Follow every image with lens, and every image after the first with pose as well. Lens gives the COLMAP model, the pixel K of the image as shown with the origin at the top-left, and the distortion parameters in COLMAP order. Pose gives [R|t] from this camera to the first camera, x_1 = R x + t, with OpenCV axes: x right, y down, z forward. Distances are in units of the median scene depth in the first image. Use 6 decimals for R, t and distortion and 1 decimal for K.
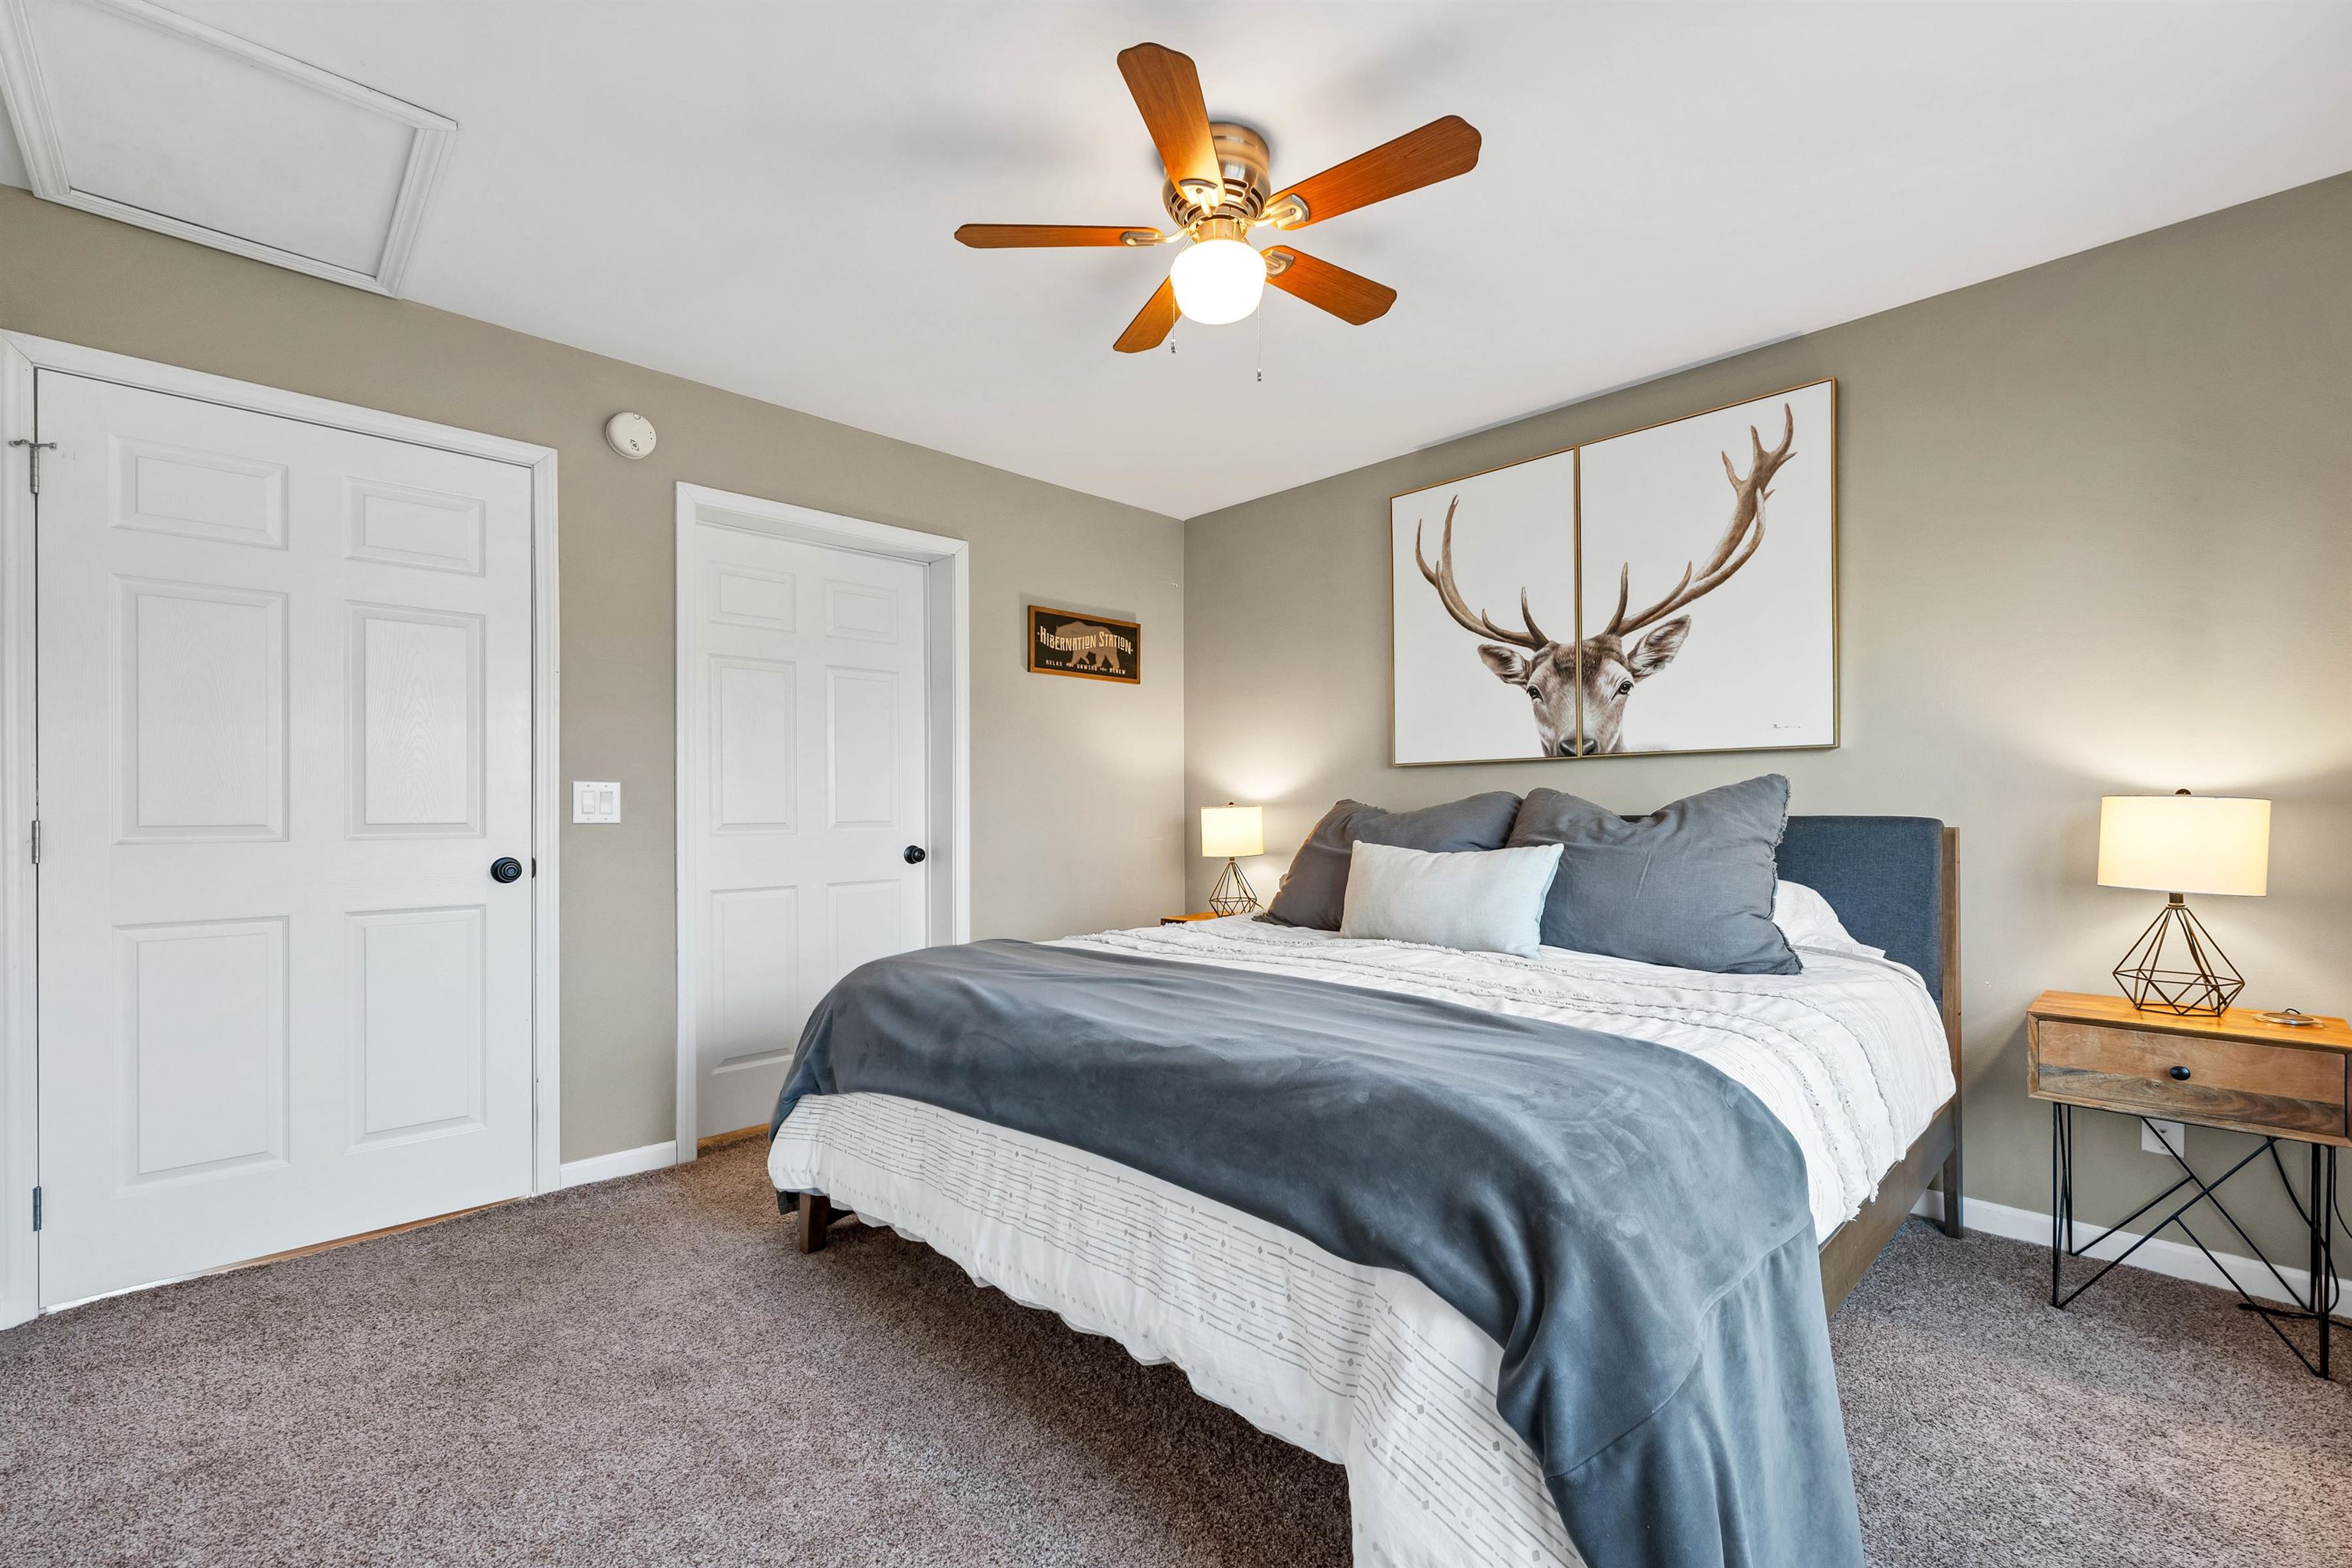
lens RADIAL K [[989.5, 0, 1182.3], [0, 989.5, 802.1], [0, 0, 1]] dist [0.006782, -0.001234]
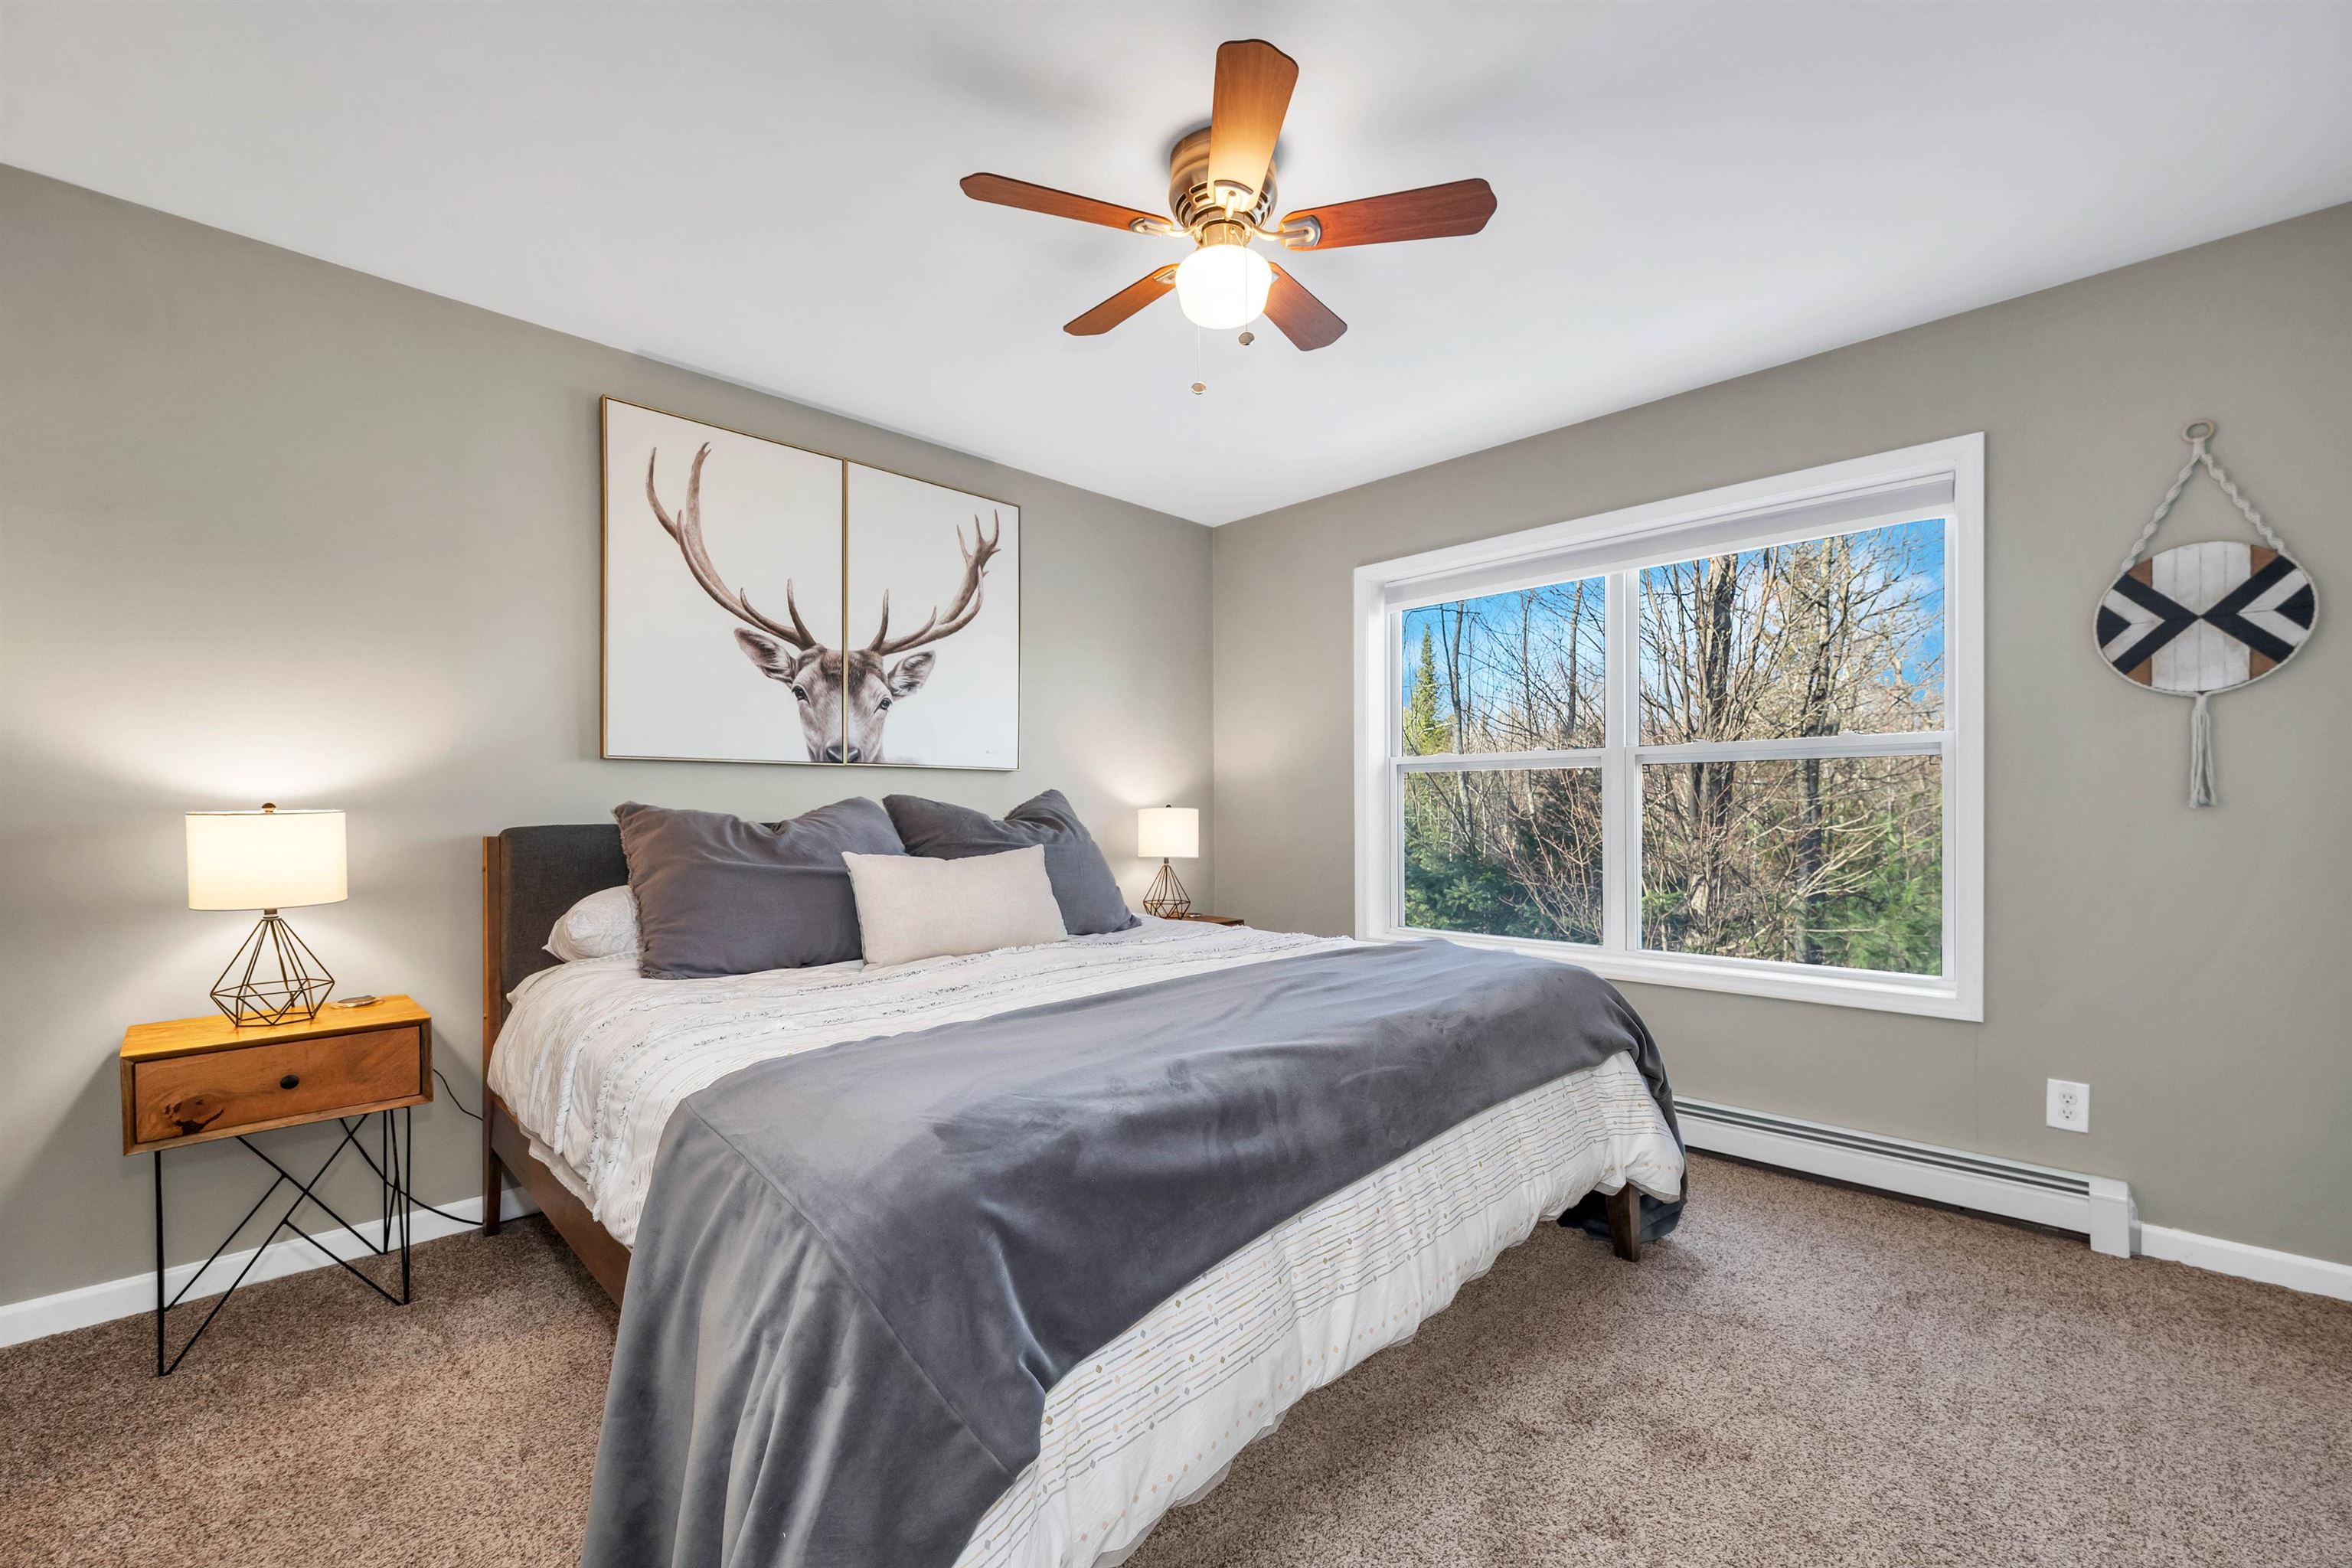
lens RADIAL K [[989.5, 0, 1174.7], [0, 989.5, 786.5], [0, 0, 1]] dist [0.006782, -0.001234]
pose [[-0.015684, 0.033921, 0.999301, -0.602671], [0.001182, 0.999424, -0.033906, 0.011455], [-0.999876, 0.000650, -0.015715, 0.664319]]
